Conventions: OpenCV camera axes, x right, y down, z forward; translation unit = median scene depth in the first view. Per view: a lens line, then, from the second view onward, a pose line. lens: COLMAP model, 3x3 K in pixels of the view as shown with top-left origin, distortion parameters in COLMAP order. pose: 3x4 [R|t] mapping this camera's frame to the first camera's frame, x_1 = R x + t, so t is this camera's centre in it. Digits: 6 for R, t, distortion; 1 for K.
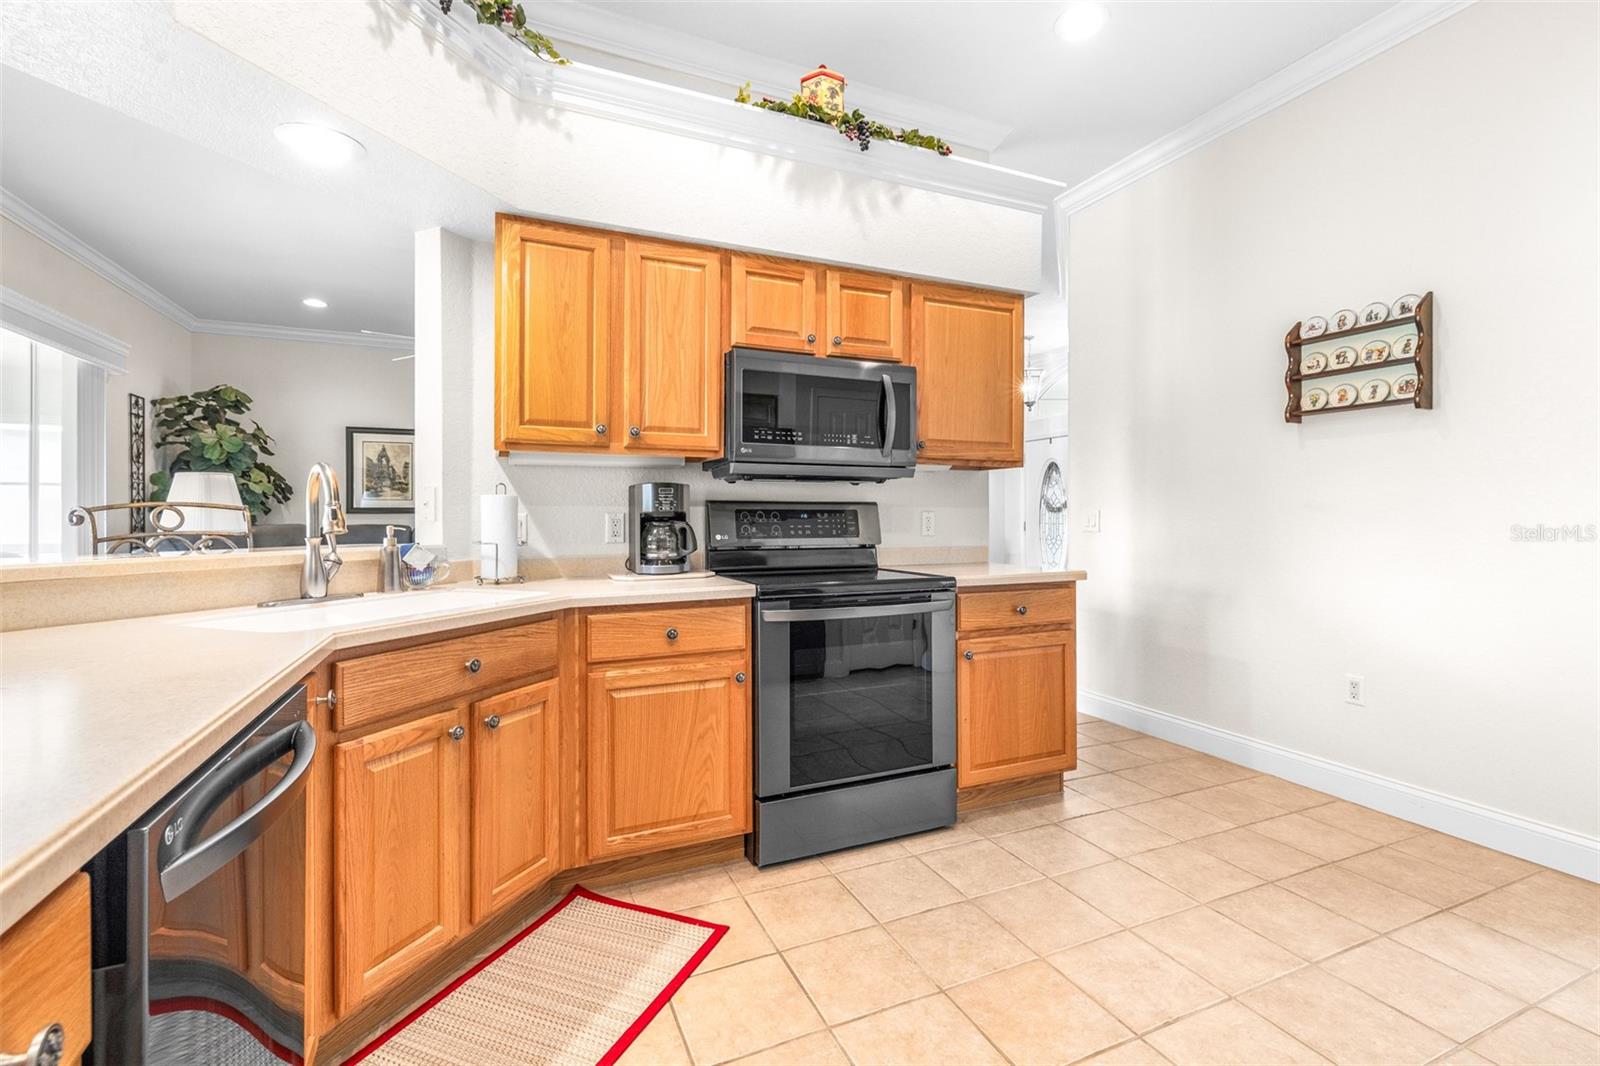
lens RADIAL K [[692.8, 0, 780.9], [0, 692.8, 506.9], [0, 0, 1]] dist [0.002739, -0.000868]
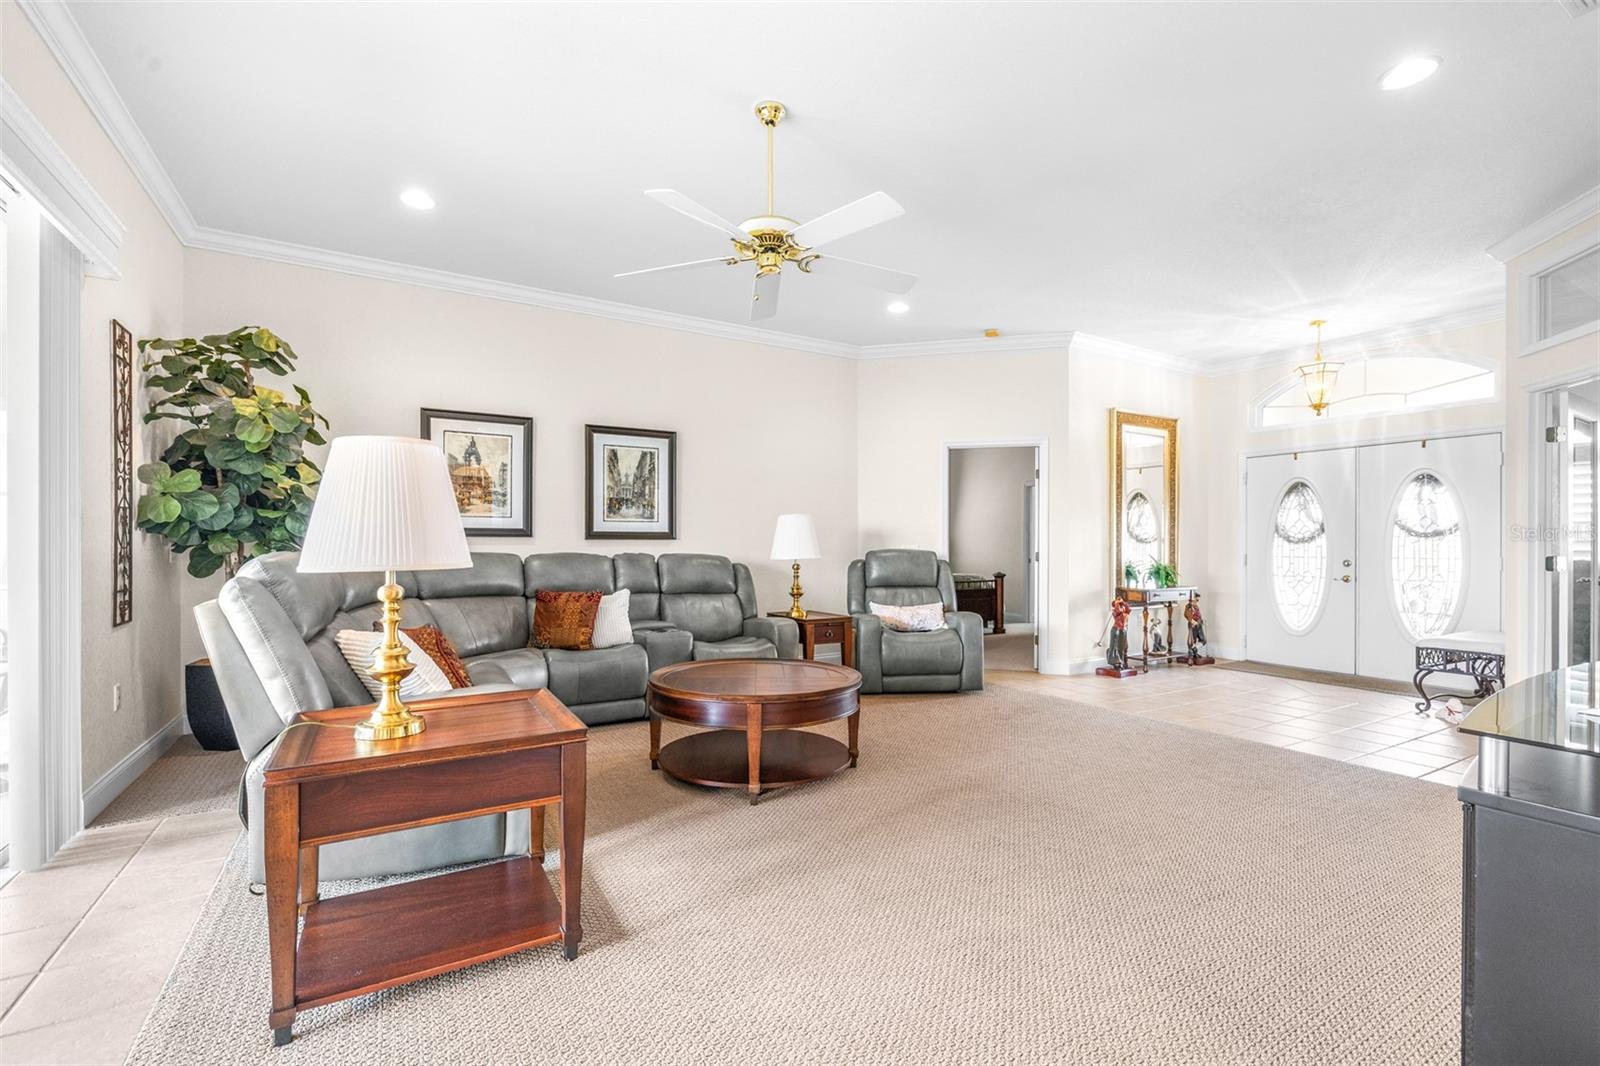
lens RADIAL K [[692.8, 0, 752.8], [0, 692.8, 539.5], [0, 0, 1]] dist [0.002739, -0.000868]
pose [[0.993467, 0.005734, 0.113979, -0.442593], [-0.005657, 0.999984, -0.000998, 0.012340], [-0.113983, 0.000347, 0.993483, 0.345751]]
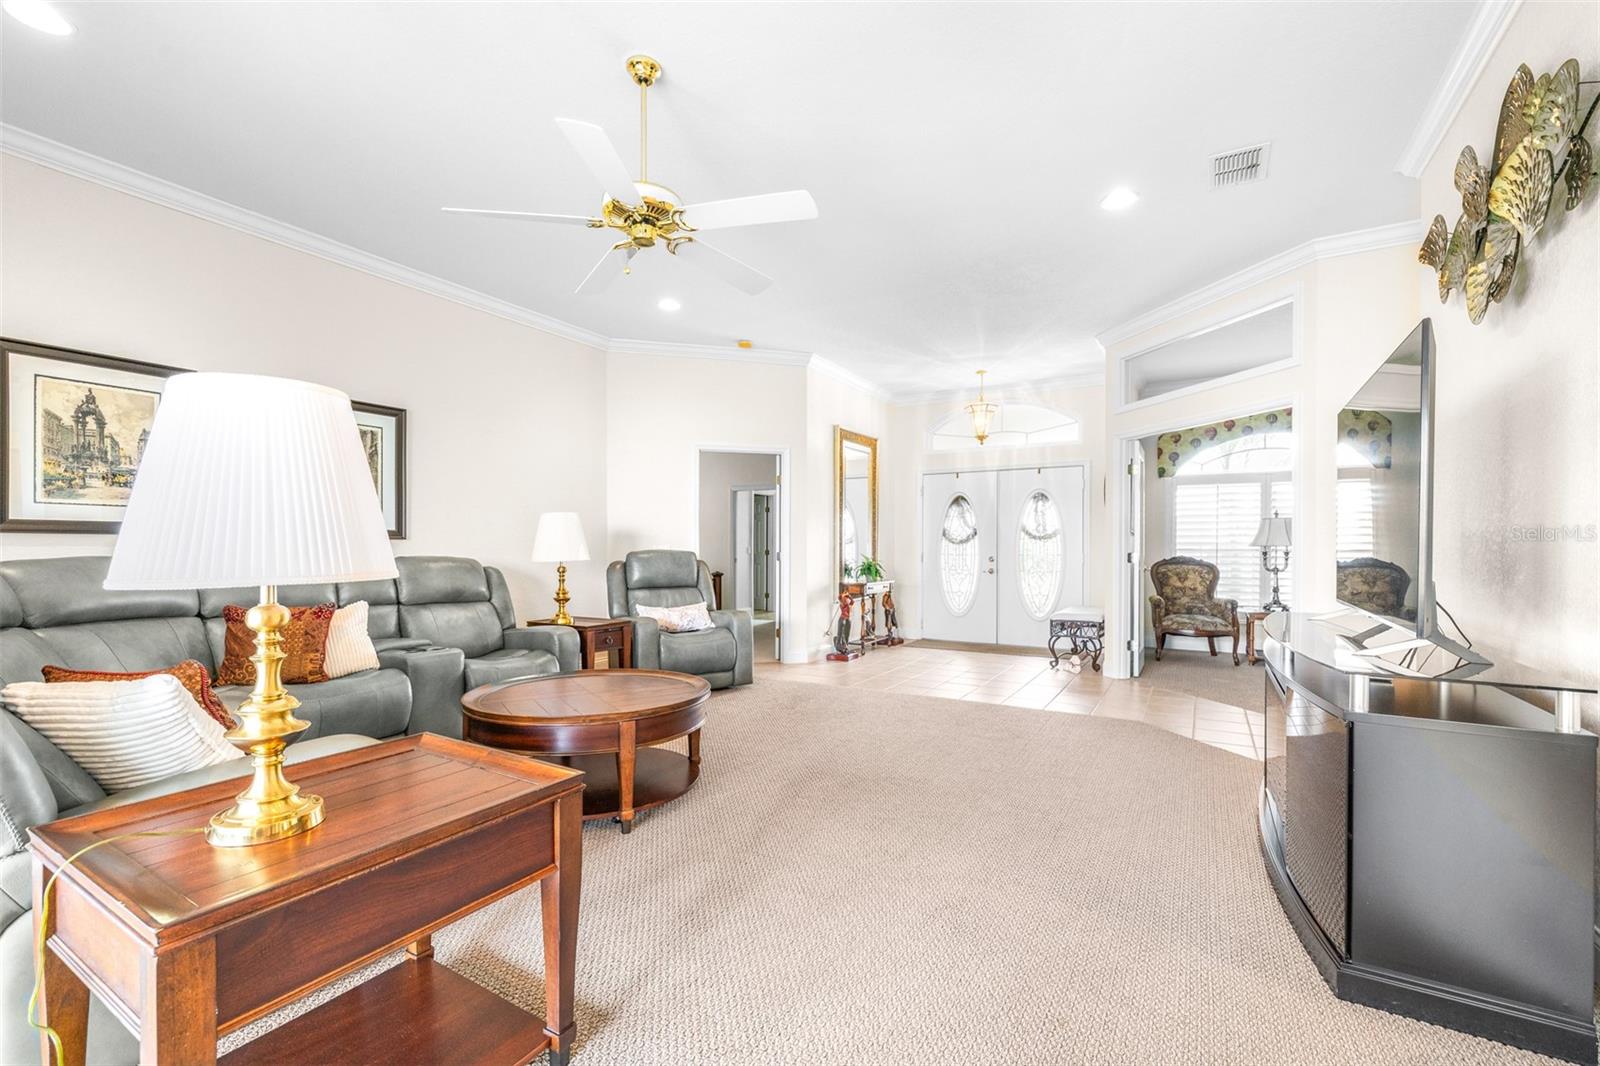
lens RADIAL K [[692.8, 0, 791.4], [0, 692.8, 545.8], [0, 0, 1]] dist [0.002739, -0.000868]
pose [[0.809875, 0.003884, 0.586590, -0.544638], [-0.007513, 0.999965, 0.003752, 0.013244], [-0.586555, -0.007446, 0.809875, 0.404172]]
